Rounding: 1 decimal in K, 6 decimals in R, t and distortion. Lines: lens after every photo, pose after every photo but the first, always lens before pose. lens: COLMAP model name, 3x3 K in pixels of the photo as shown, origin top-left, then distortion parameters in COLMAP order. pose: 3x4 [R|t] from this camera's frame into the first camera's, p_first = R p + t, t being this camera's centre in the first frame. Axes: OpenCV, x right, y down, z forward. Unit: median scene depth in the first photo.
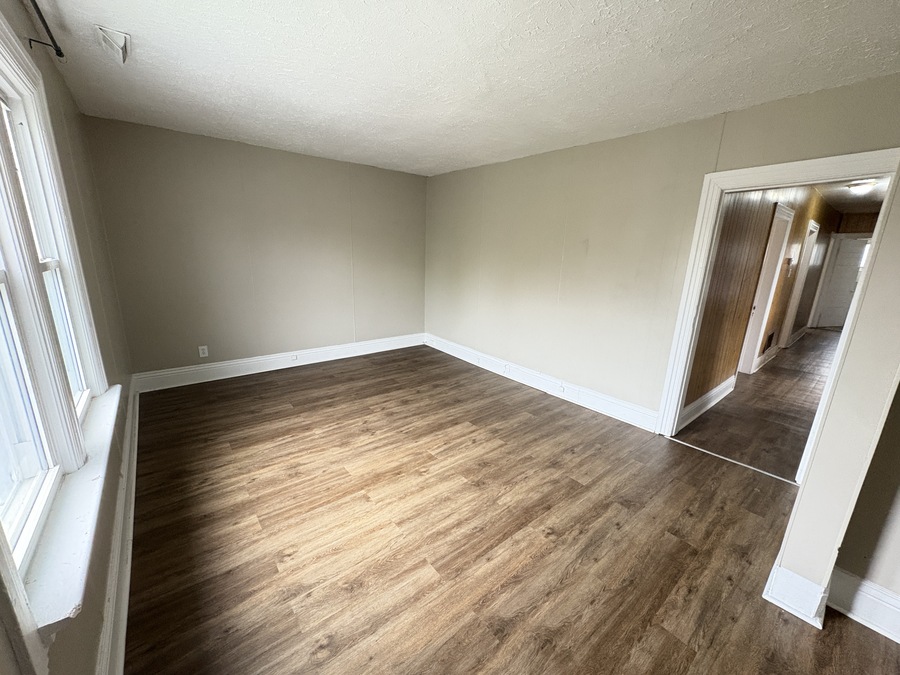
lens RADIAL K [[357.2, 0, 448.9], [0, 357.2, 333.5], [0, 0, 1]] dist [0.000017, -0.000288]
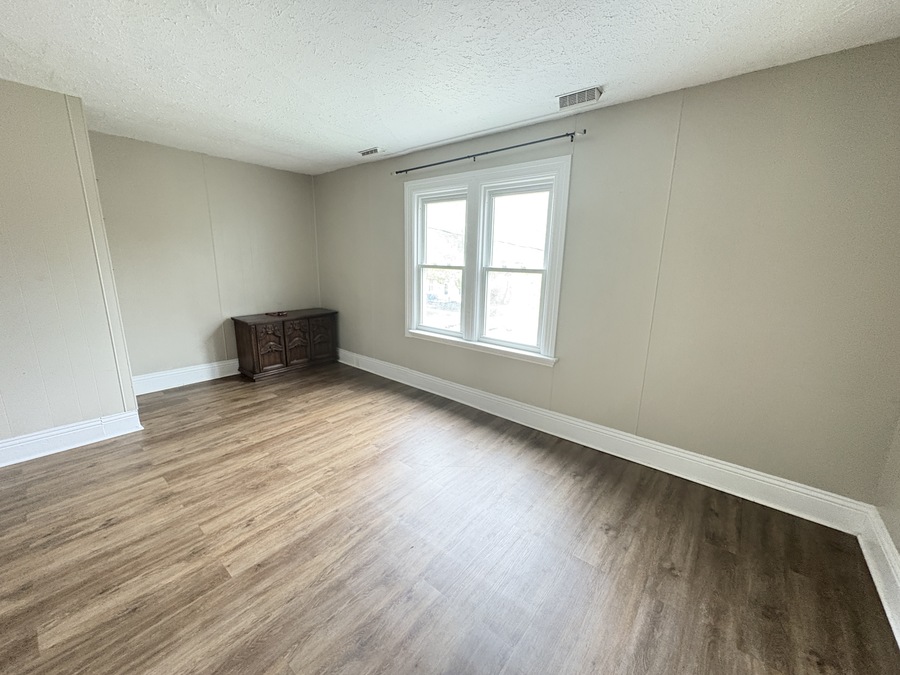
lens RADIAL K [[357.2, 0, 450.4], [0, 357.2, 341.1], [0, 0, 1]] dist [0.000017, -0.000288]
pose [[-0.978602, -0.004011, -0.205724, -0.165495], [-0.094125, 0.897795, 0.430238, -0.345649], [0.182973, 0.440396, -0.878961, 1.512947]]
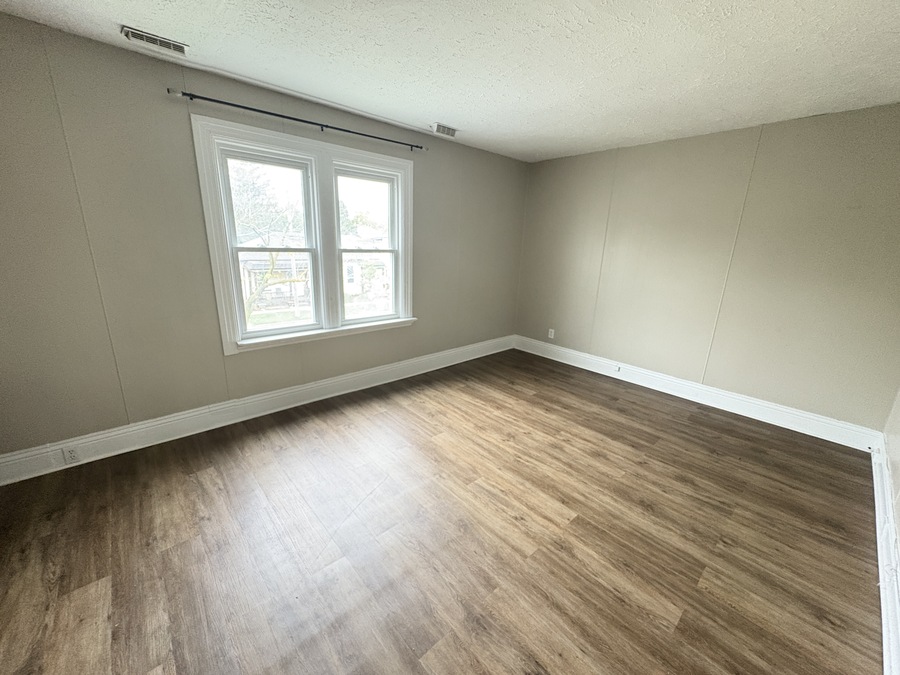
lens RADIAL K [[357.2, 0, 451.4], [0, 357.2, 341.1], [0, 0, 1]] dist [0.000017, -0.000288]
pose [[0.057546, 0.242581, -0.968423, 0.648796], [-0.259024, 0.940440, 0.220179, -0.141911], [0.964155, 0.238174, 0.116953, 0.703709]]
